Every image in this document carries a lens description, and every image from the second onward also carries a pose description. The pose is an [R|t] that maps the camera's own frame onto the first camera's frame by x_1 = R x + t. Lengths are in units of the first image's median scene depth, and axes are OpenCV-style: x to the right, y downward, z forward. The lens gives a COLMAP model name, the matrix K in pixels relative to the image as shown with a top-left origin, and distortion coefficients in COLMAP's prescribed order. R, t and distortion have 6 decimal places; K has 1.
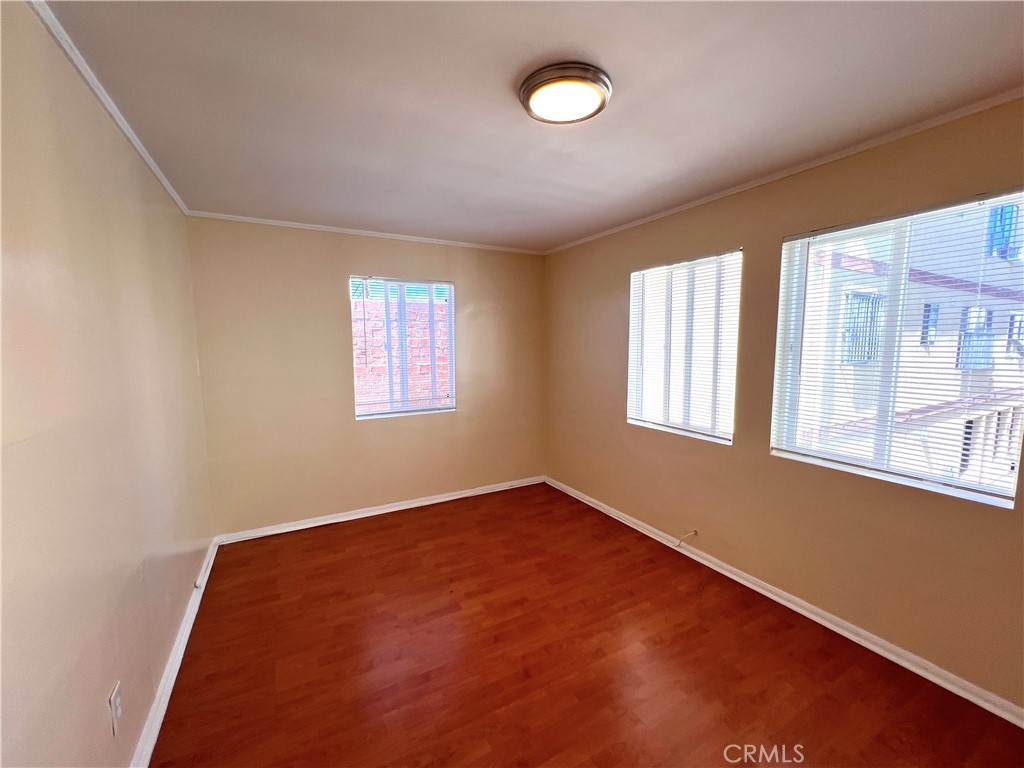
lens RADIAL K [[410.1, 0, 514.7], [0, 410.1, 384.5], [0, 0, 1]] dist [-0.003205, -0.000028]
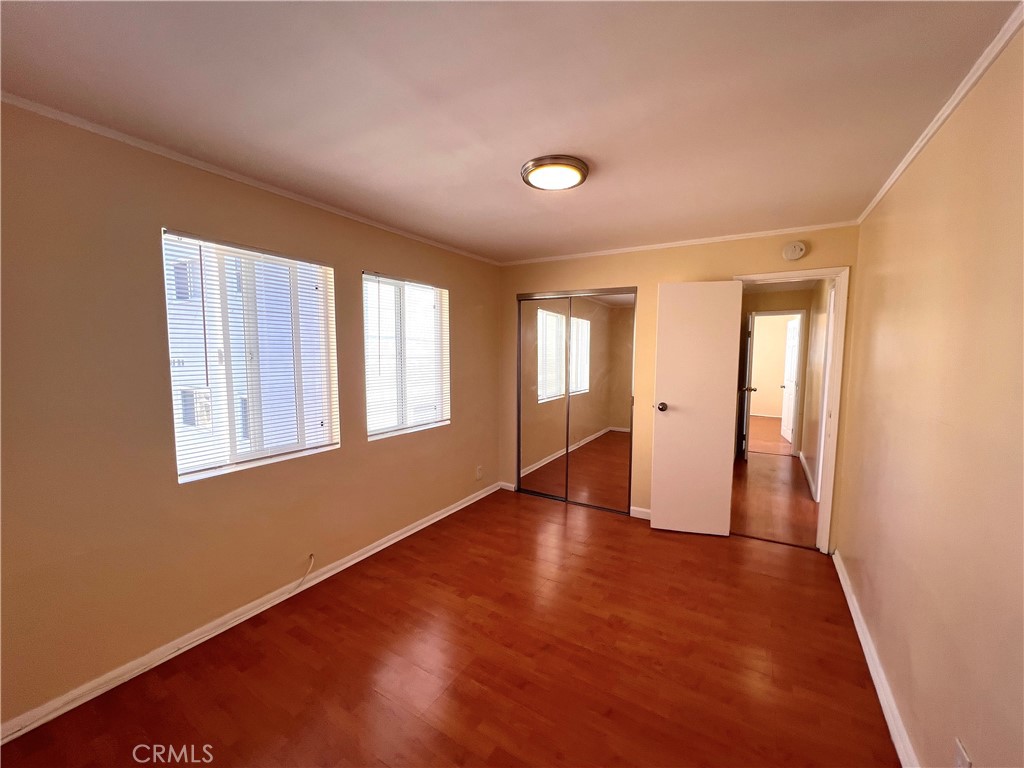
lens RADIAL K [[410.1, 0, 518.9], [0, 410.1, 377.5], [0, 0, 1]] dist [-0.003205, -0.000028]
pose [[-0.491537, -0.046737, 0.869601, -0.604256], [0.086517, 0.990998, 0.102164, -0.095997], [-0.866548, 0.125453, -0.483069, 1.053750]]
